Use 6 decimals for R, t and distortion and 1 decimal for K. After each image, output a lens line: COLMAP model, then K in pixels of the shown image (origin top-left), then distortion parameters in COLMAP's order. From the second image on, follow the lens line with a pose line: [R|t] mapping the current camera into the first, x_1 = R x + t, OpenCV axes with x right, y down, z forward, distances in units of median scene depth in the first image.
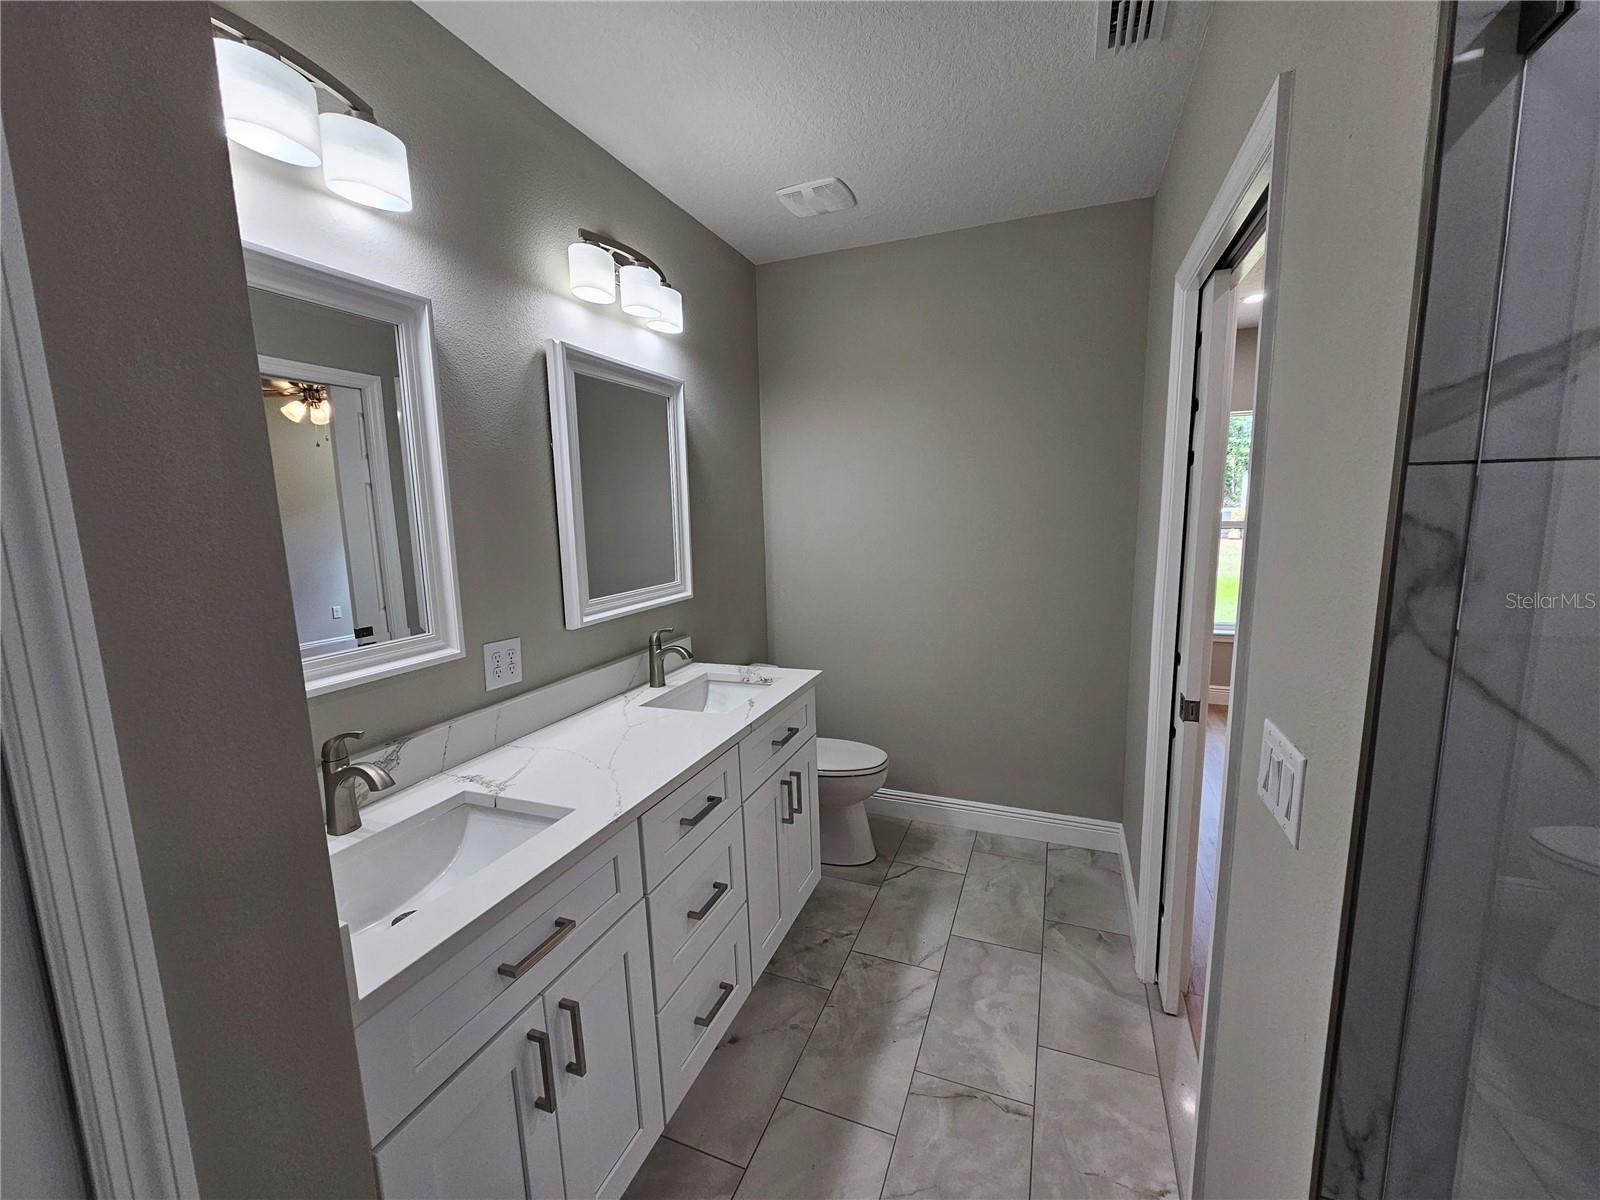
lens RADIAL K [[655.0, 0, 799.1], [0, 655.0, 604.1], [0, 0, 1]] dist [-0.003300, 0.001964]
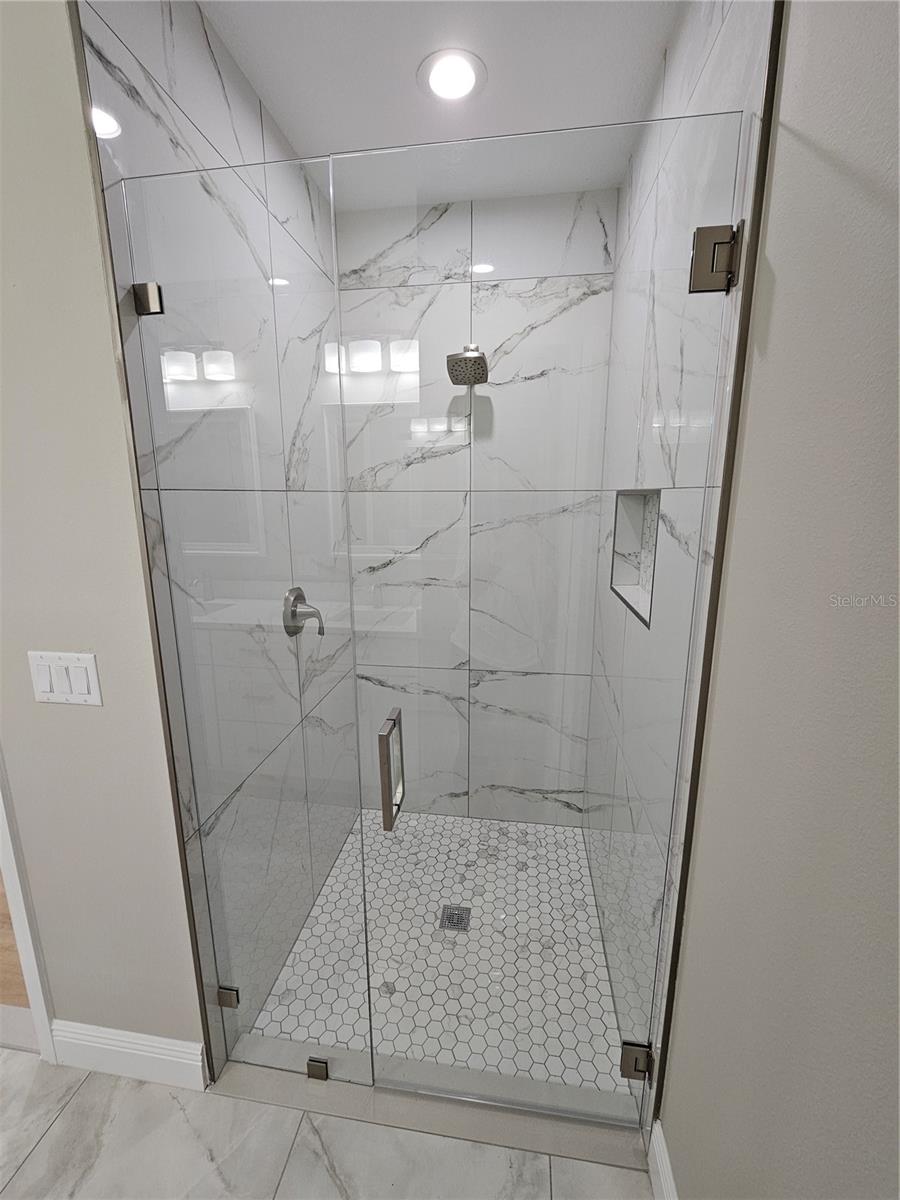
lens RADIAL K [[491.3, 0, 447.0], [0, 491.3, 599.0], [0, 0, 1]] dist [-0.003300, 0.001964]
pose [[-0.220832, -0.179383, 0.958673, -0.864343], [0.150495, 0.964901, 0.215215, -0.060935], [-0.963631, 0.191802, -0.186085, 0.396327]]
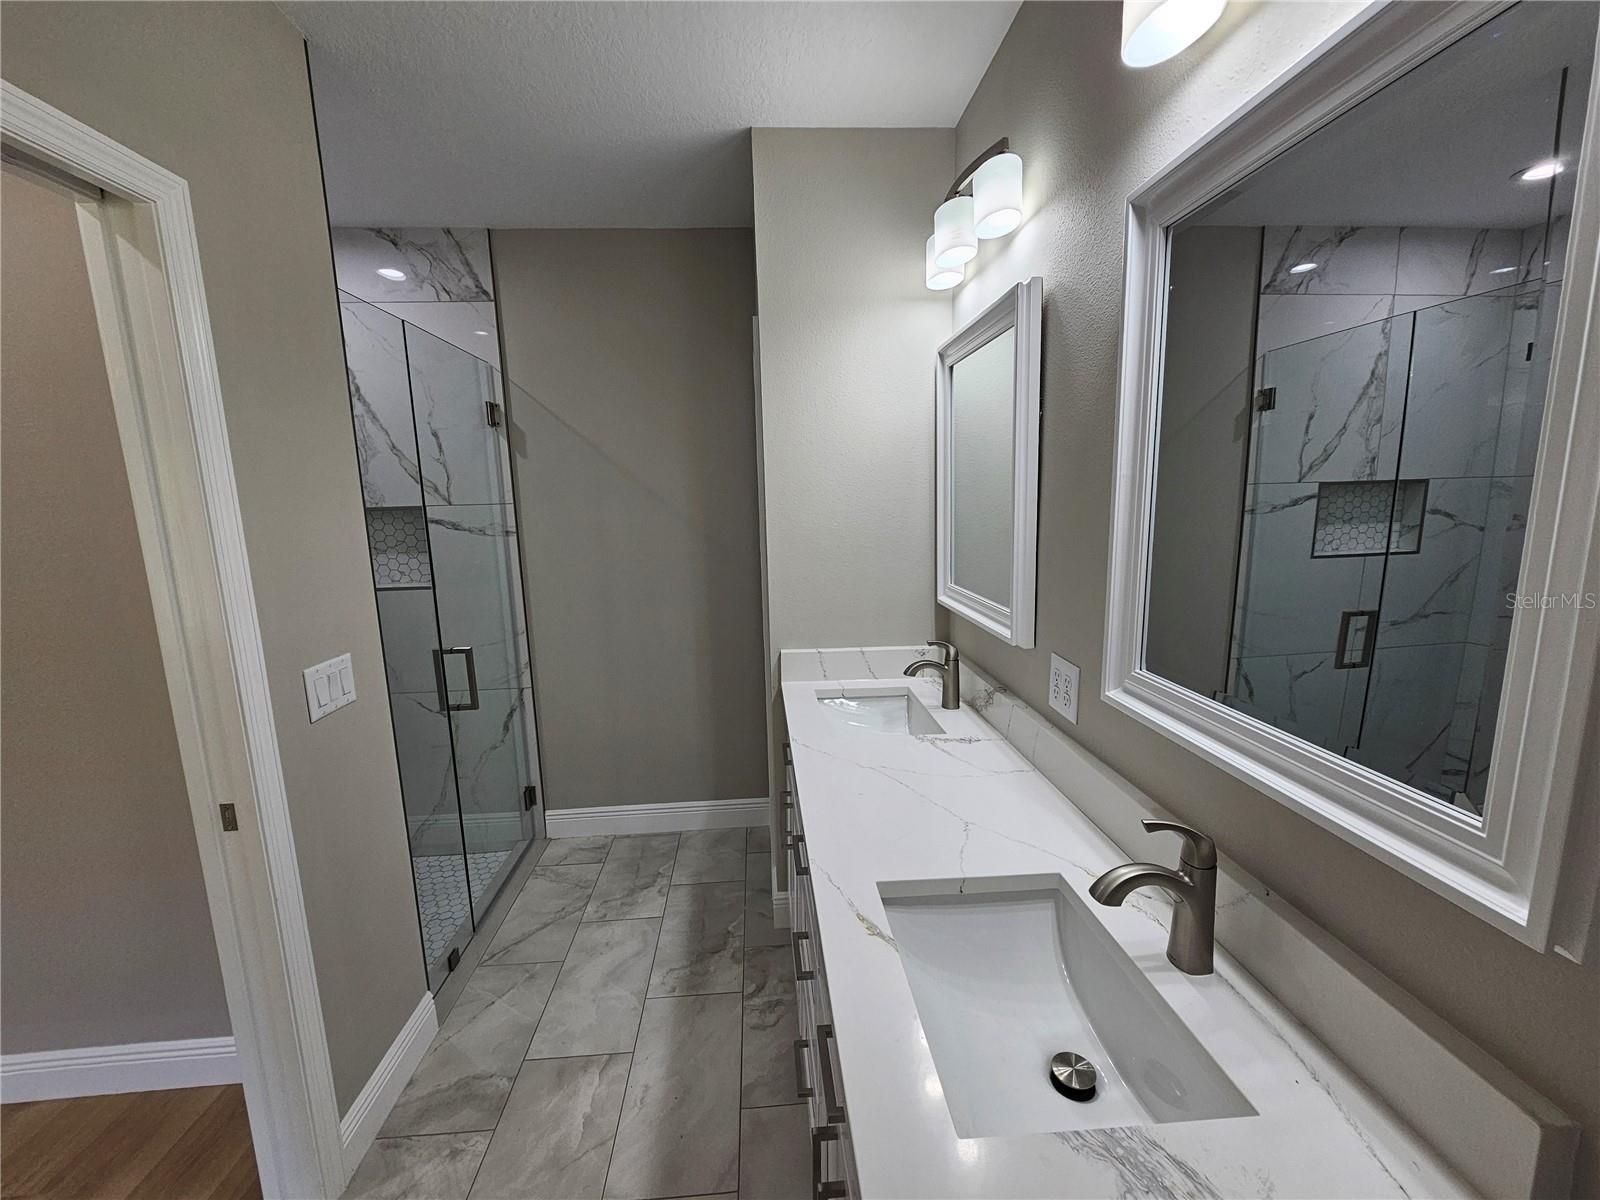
lens RADIAL K [[655.0, 0, 794.5], [0, 655.0, 597.7], [0, 0, 1]] dist [-0.003300, 0.001964]
pose [[-0.906211, 0.112843, -0.407489, 0.447870], [-0.013809, 0.955317, 0.295260, -0.677674], [0.422600, 0.273195, -0.864161, 4.181311]]
